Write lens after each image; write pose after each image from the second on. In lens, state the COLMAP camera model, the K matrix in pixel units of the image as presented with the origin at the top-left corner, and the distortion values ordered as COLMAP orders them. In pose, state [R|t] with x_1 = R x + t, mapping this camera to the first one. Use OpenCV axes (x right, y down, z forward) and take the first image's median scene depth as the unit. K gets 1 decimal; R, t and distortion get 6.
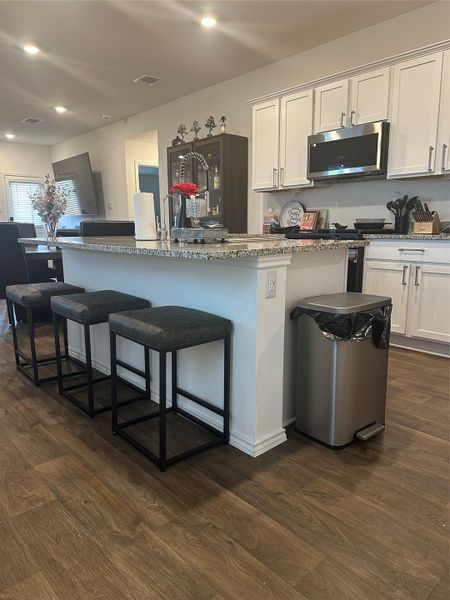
lens RADIAL K [[416.8, 0, 225.0], [0, 416.8, 300.0], [0, 0, 1]] dist [0.075040, -0.086021]
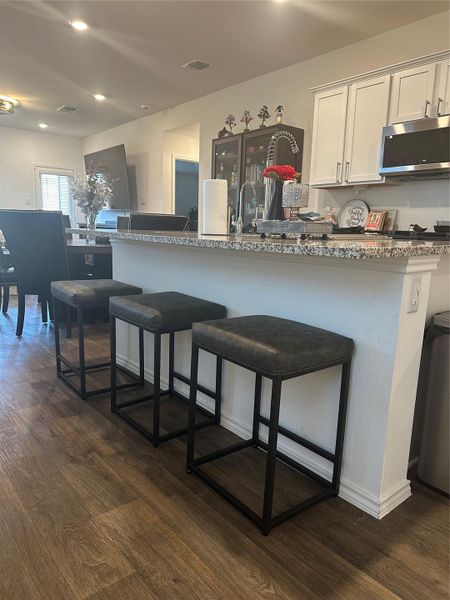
lens RADIAL K [[415.5, 0, 225.0], [0, 415.5, 300.0], [0, 0, 1]] dist [0.039370, -0.046000]
pose [[0.998754, 0.041281, -0.028057, -0.158794], [-0.041407, 0.999135, -0.003895, -0.008296], [0.027872, 0.005051, 0.999599, 0.175953]]
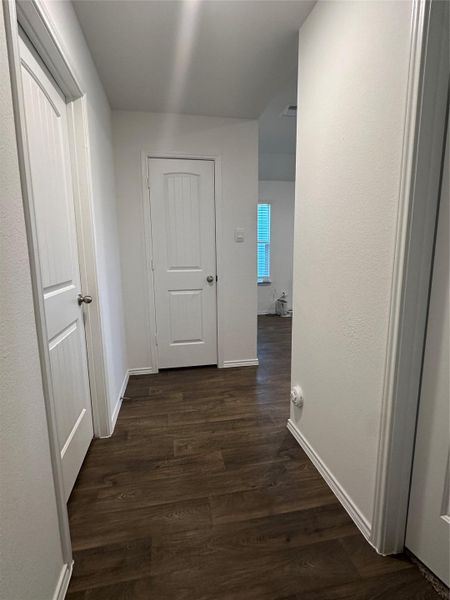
lens RADIAL K [[314.7, 0, 225.0], [0, 314.7, 300.0], [0, 0, 1]] dist [0.000155, -0.000086]
pose [[-0.514841, 0.096430, -0.851845, 0.749004], [-0.199100, 0.953035, 0.228217, -0.225365], [0.833845, 0.287098, -0.471462, 0.986530]]
